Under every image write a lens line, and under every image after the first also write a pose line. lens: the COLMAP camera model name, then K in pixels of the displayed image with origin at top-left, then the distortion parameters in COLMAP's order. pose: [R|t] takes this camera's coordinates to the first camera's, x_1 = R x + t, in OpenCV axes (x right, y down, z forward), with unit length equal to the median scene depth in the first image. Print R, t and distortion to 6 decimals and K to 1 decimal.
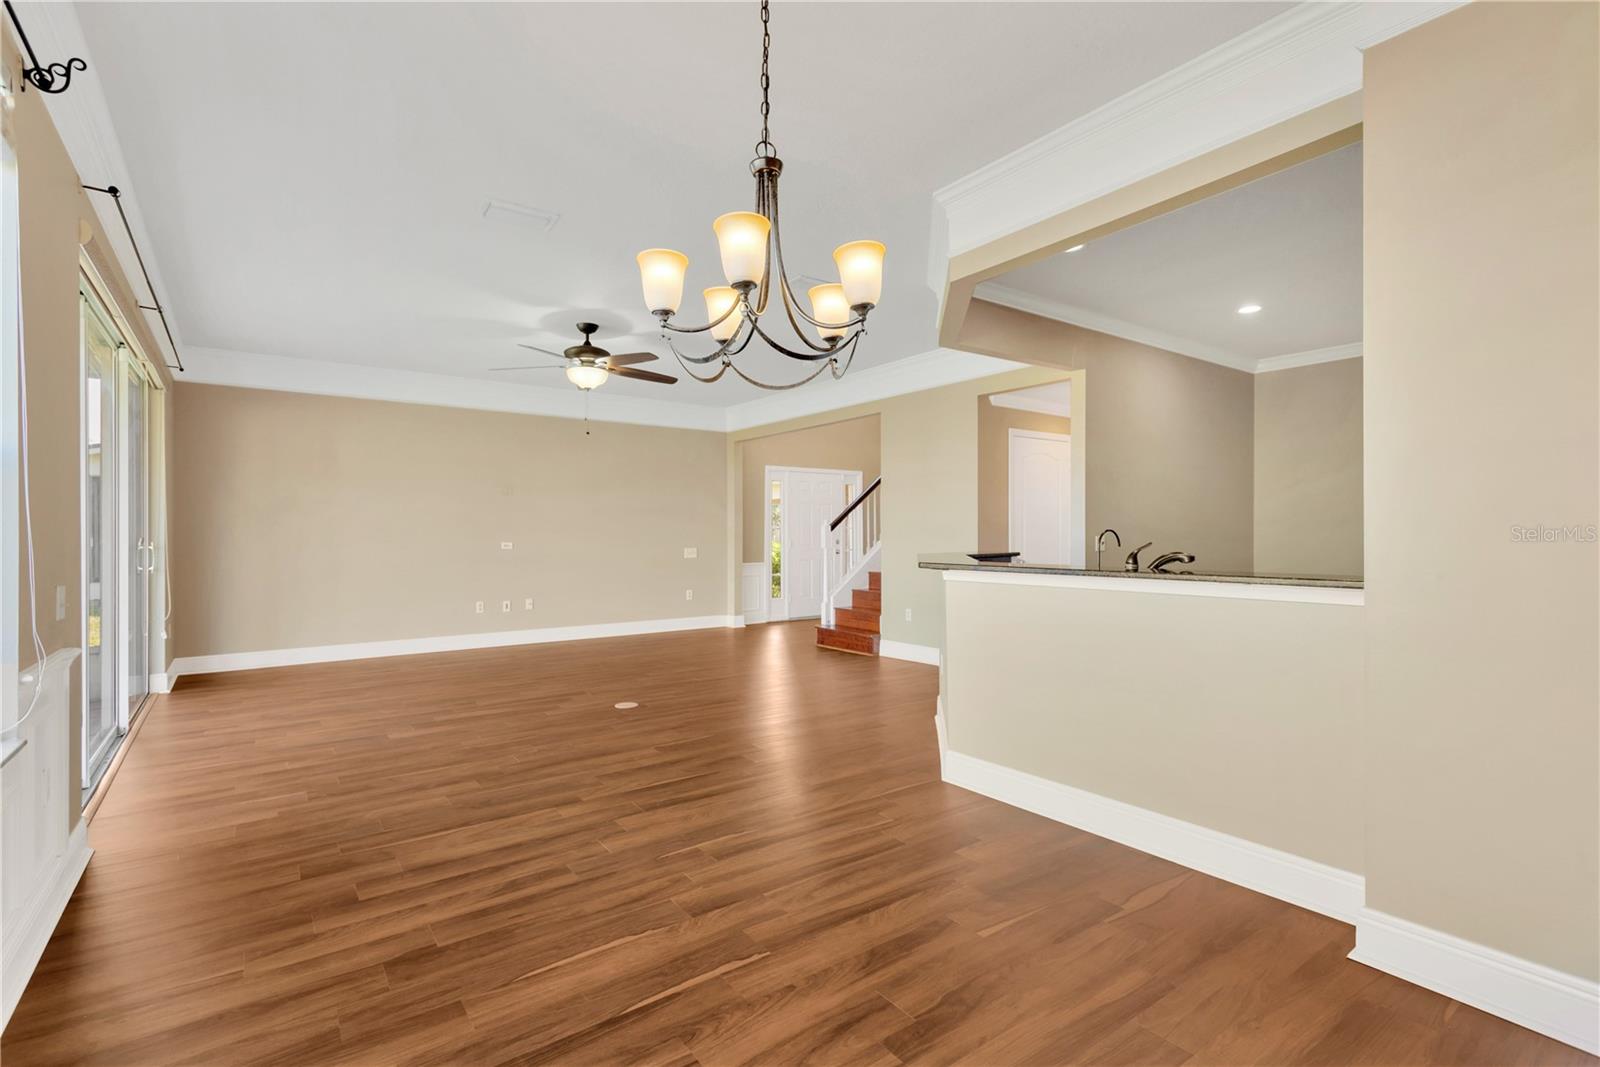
lens RADIAL K [[747.8, 0, 796.8], [0, 747.8, 532.8], [0, 0, 1]] dist [0.014847, -0.004927]
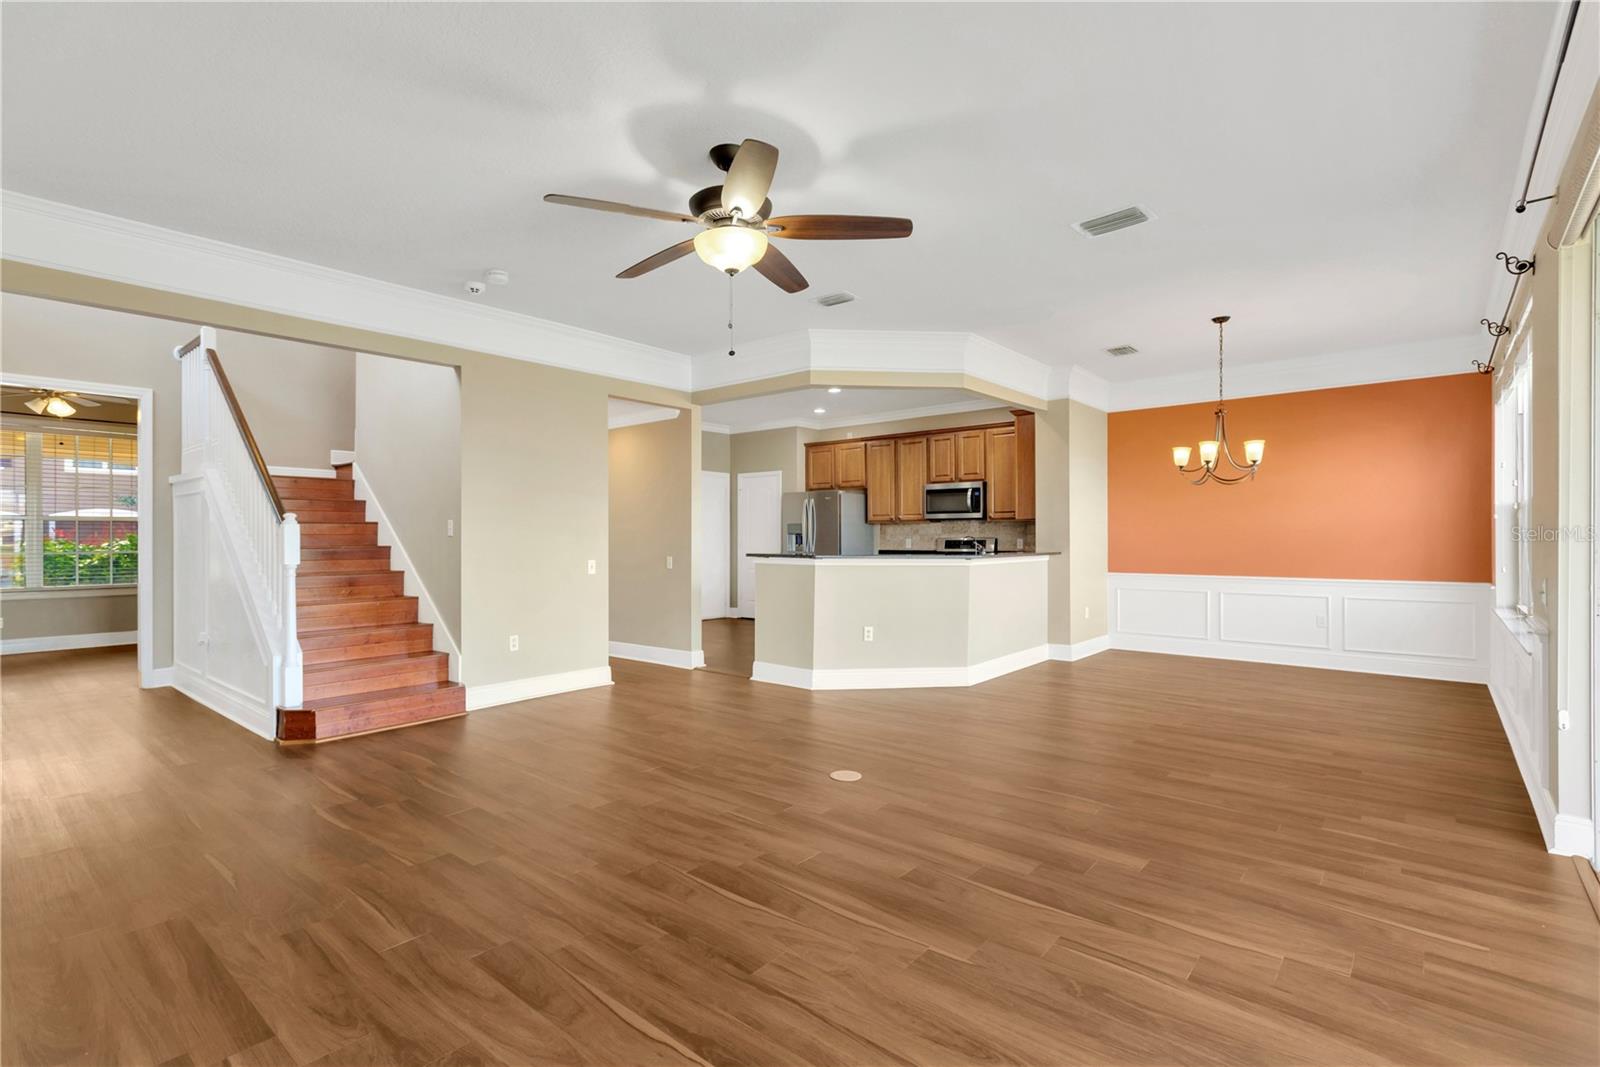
lens RADIAL K [[747.8, 0, 804.2], [0, 747.8, 541.5], [0, 0, 1]] dist [0.014847, -0.004927]
pose [[-0.243043, -0.001409, 0.970015, -1.406664], [0.003019, 0.999993, 0.002209, 0.002996], [-0.970011, 0.003465, -0.243037, 1.862806]]
